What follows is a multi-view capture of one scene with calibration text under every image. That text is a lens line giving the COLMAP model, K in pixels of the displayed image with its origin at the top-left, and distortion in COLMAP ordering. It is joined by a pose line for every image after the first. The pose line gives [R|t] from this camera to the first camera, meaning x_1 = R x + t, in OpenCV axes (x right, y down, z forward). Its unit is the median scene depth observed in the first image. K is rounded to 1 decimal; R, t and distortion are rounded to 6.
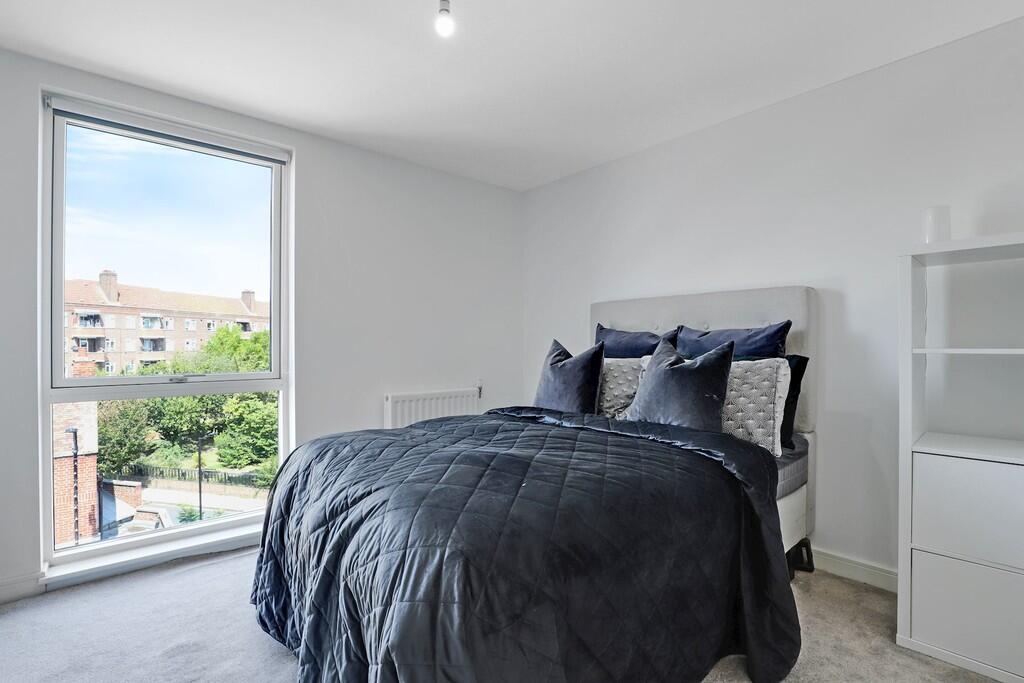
lens RADIAL K [[475.6, 0, 514.8], [0, 475.6, 343.2], [0, 0, 1]] dist [-0.026756, 0.001175]
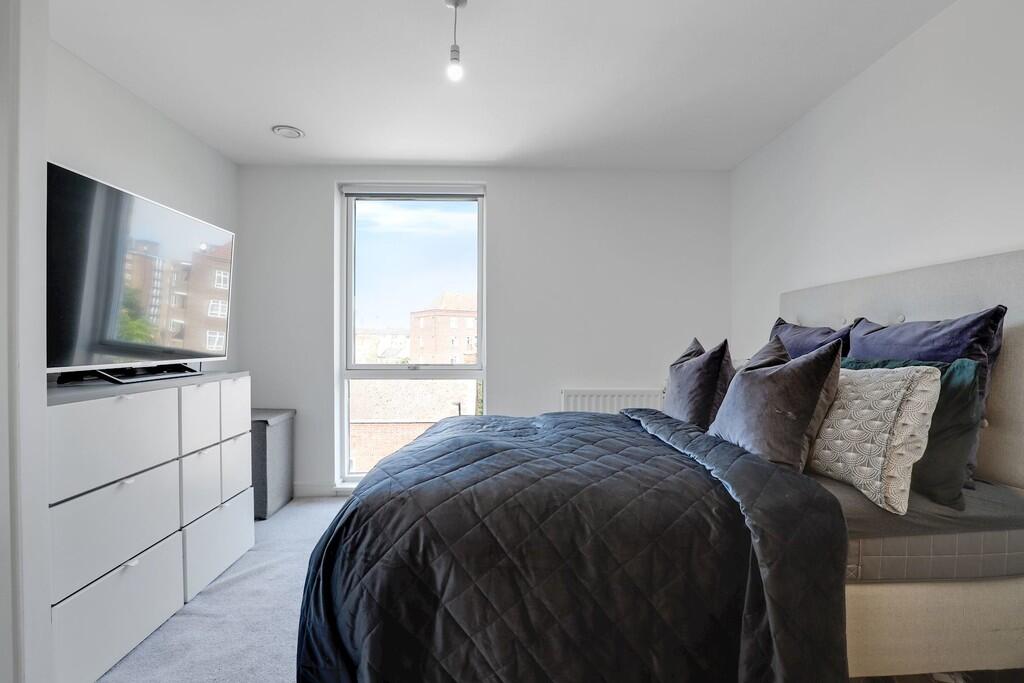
lens RADIAL K [[468.7, 0, 511.7], [0, 468.7, 345.1], [0, 0, 1]] dist [-0.026766, 0.000101]
pose [[0.771171, 0.005259, -0.636607, 0.463491], [0.000646, 0.999959, 0.009044, -0.002724], [0.636628, -0.007386, 0.771136, 0.128048]]
